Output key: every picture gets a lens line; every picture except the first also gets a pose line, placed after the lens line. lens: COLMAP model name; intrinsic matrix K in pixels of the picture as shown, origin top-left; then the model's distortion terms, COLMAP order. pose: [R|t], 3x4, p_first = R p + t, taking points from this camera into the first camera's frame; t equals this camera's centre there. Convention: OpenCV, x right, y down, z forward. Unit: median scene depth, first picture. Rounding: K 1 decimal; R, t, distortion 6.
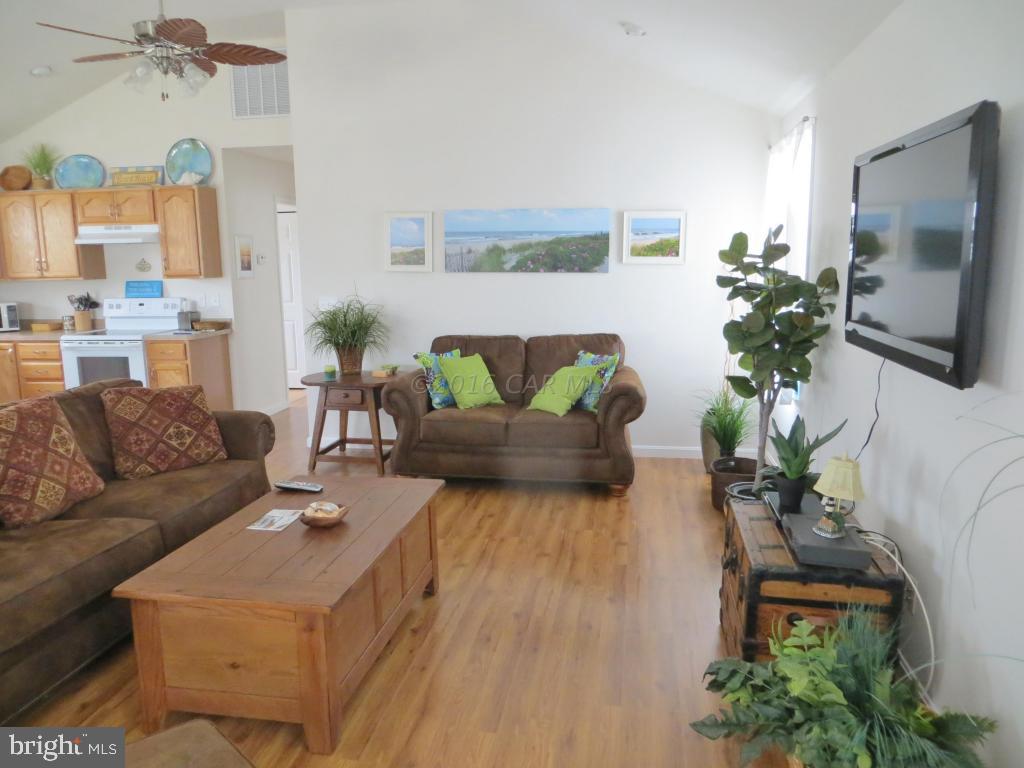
lens RADIAL K [[770.2, 0, 510.1], [0, 770.2, 384.4], [0, 0, 1]] dist [-0.009188, -0.003497]
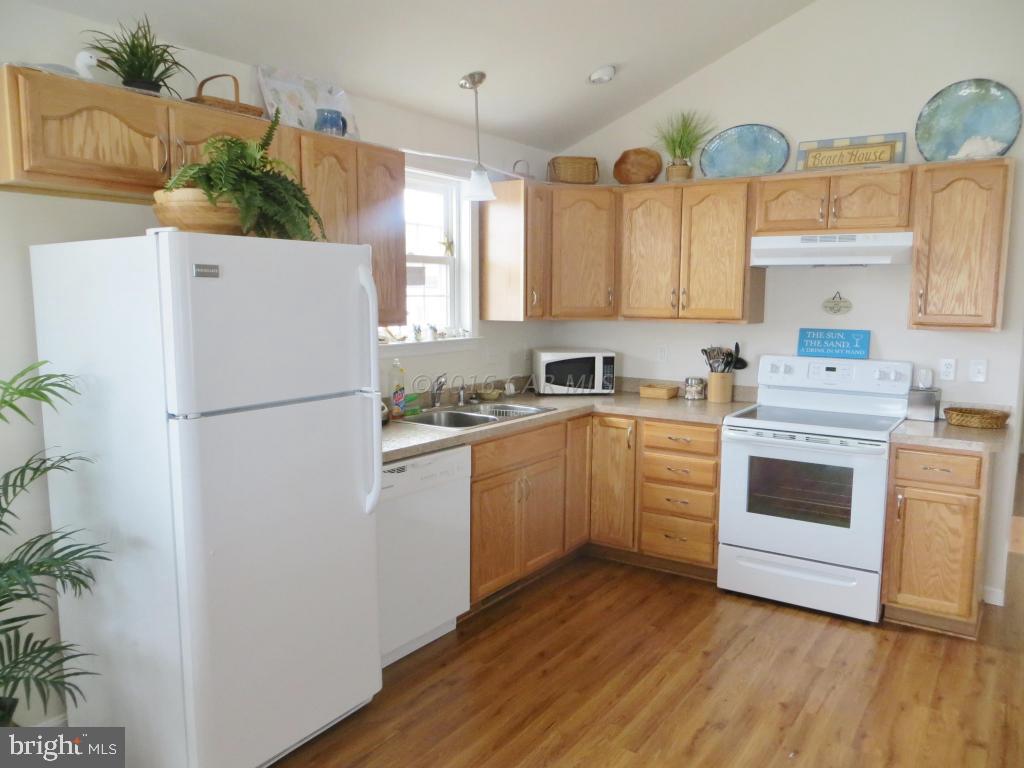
lens RADIAL K [[770.2, 0, 510.1], [0, 770.2, 384.4], [0, 0, 1]] dist [-0.009188, -0.003497]
pose [[0.907730, 0.073207, -0.413119, -0.469994], [-0.091099, 0.995559, -0.023751, -0.057026], [0.409546, 0.059194, 0.910367, 0.369421]]
